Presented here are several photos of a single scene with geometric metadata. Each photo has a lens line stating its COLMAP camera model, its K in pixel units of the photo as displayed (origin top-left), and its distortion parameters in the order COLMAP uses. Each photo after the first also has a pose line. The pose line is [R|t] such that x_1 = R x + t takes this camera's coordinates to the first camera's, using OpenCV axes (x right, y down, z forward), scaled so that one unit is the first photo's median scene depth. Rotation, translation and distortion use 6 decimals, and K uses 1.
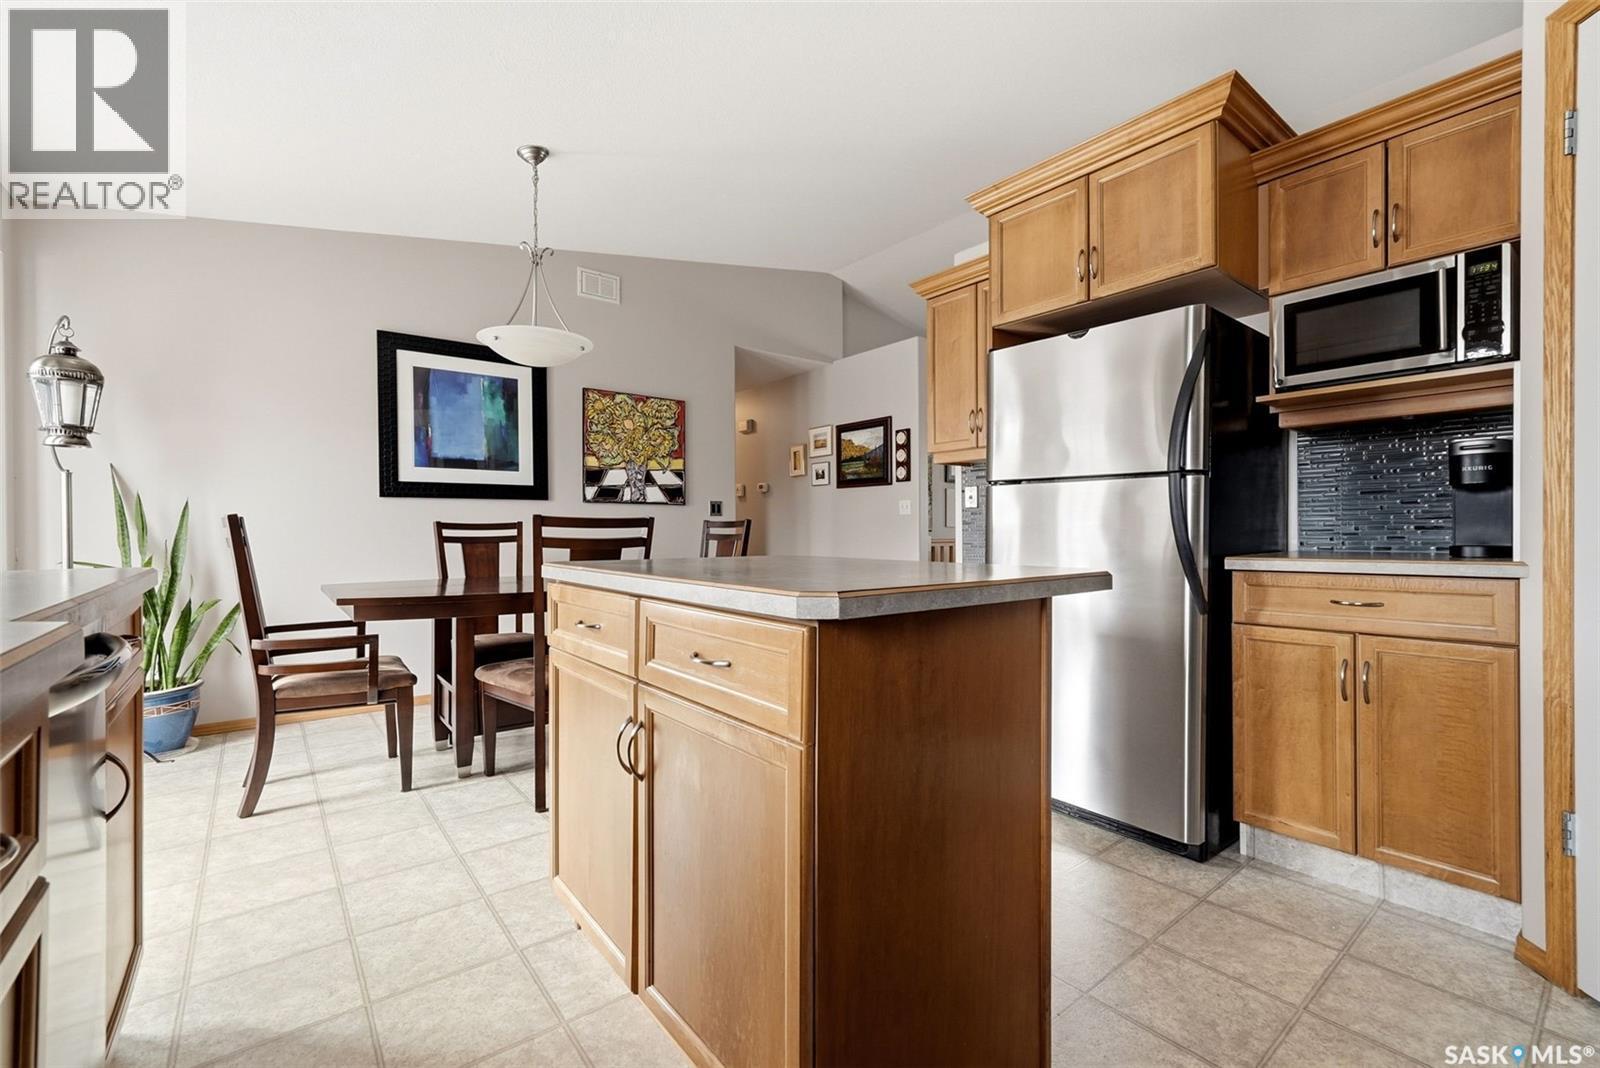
lens RADIAL K [[689.4, 0, 789.5], [0, 689.4, 535.8], [0, 0, 1]] dist [0.002555, -0.000586]
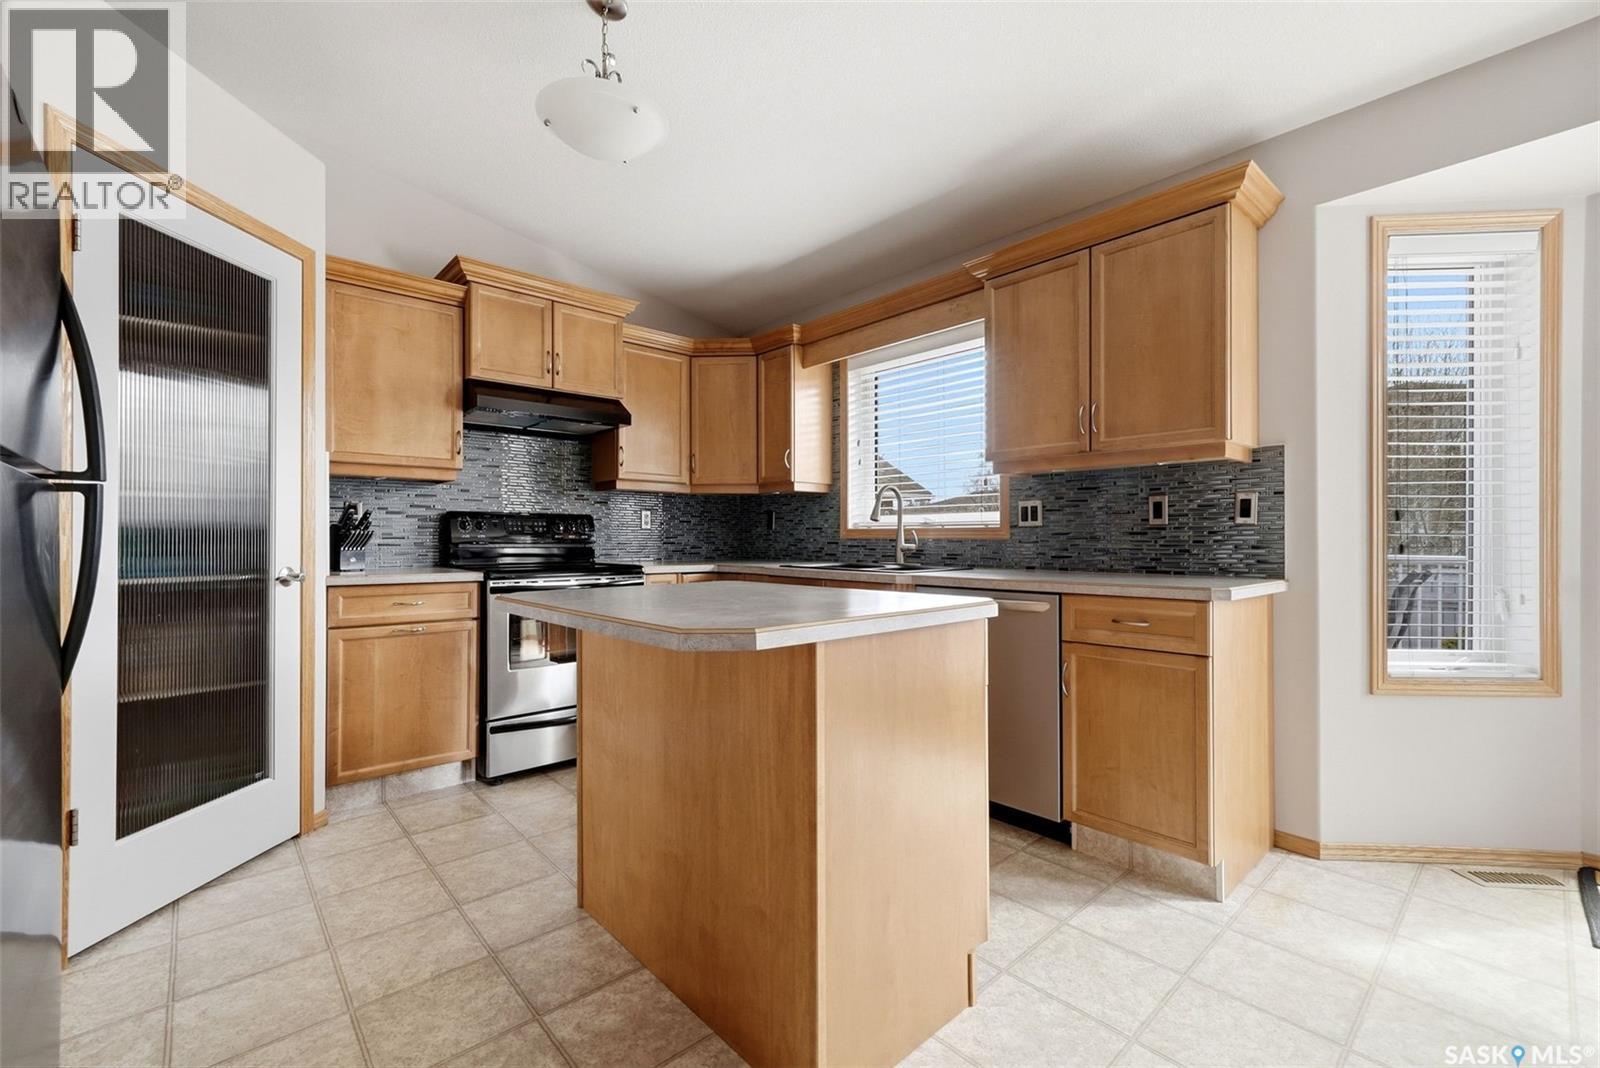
lens RADIAL K [[689.4, 0, 809.7], [0, 689.4, 536.9], [0, 0, 1]] dist [0.002555, -0.000586]
pose [[-0.996375, 0.003564, -0.084996, -0.013796], [0.003495, 0.999993, 0.000959, -0.041951], [0.084999, 0.000659, -0.996381, 1.601449]]
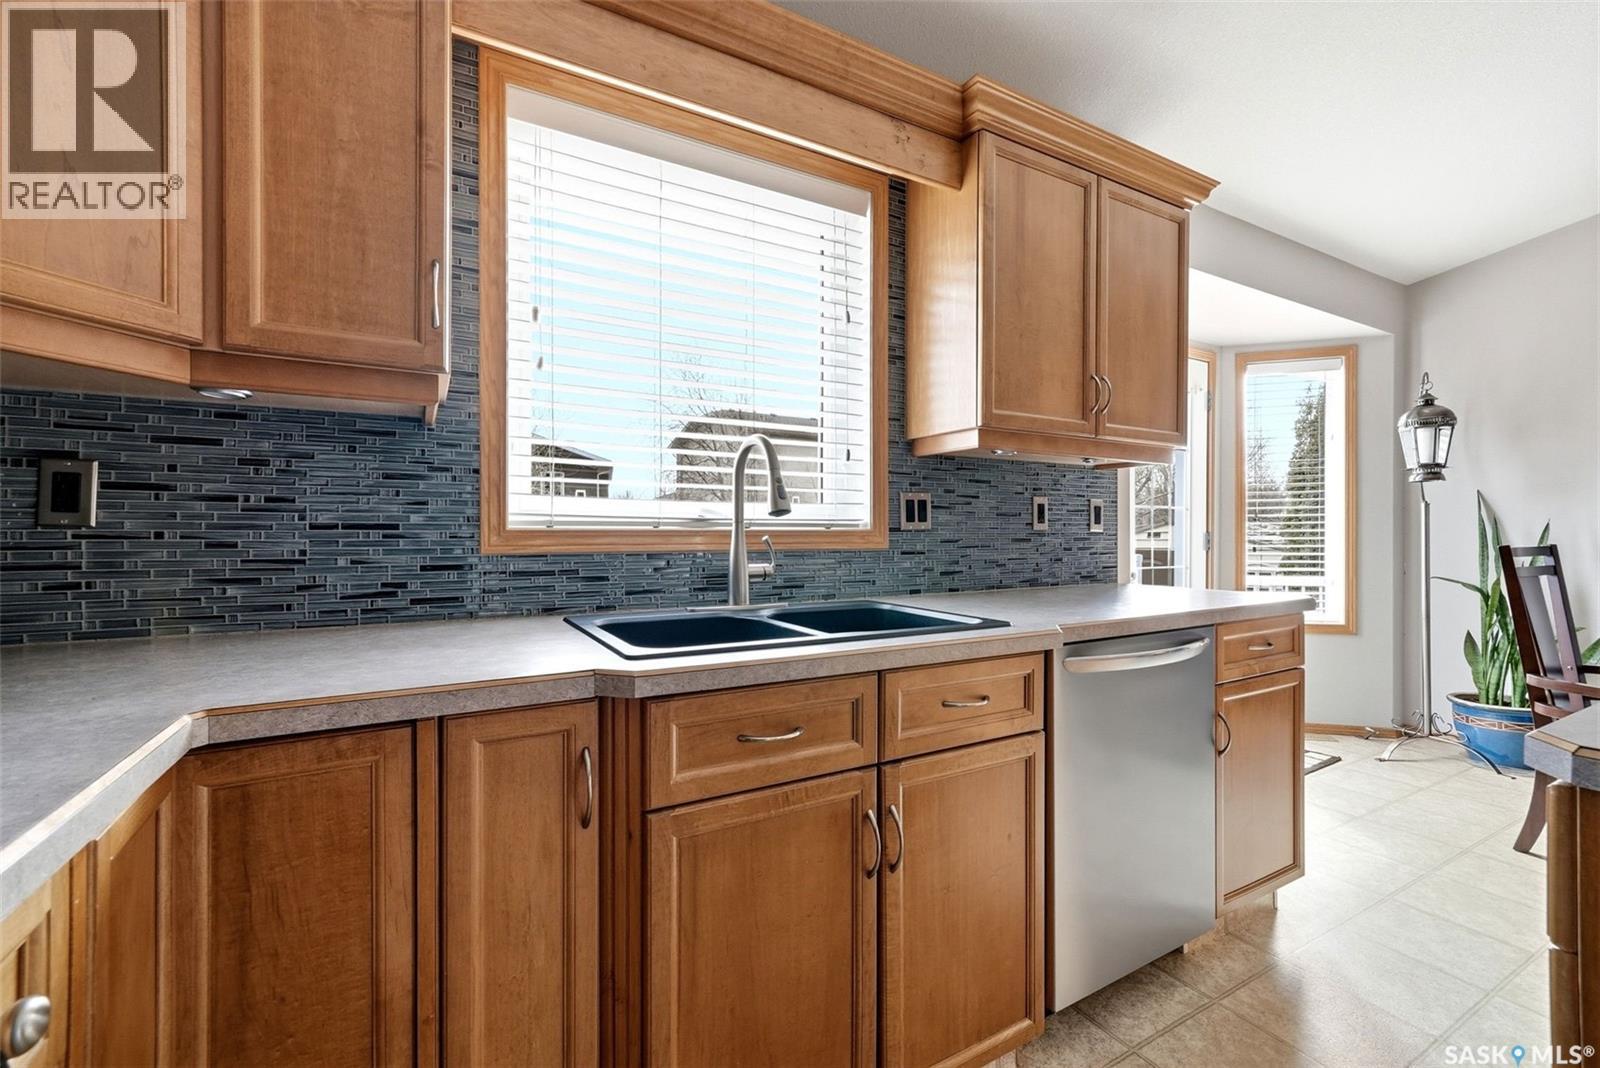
lens RADIAL K [[689.4, 0, 807.7], [0, 689.4, 534.3], [0, 0, 1]] dist [0.002555, -0.000586]
pose [[-0.136515, 0.005838, -0.990621, 0.388011], [-0.001029, 0.999981, 0.006035, -0.060897], [0.990638, 0.001844, -0.136506, 0.142337]]
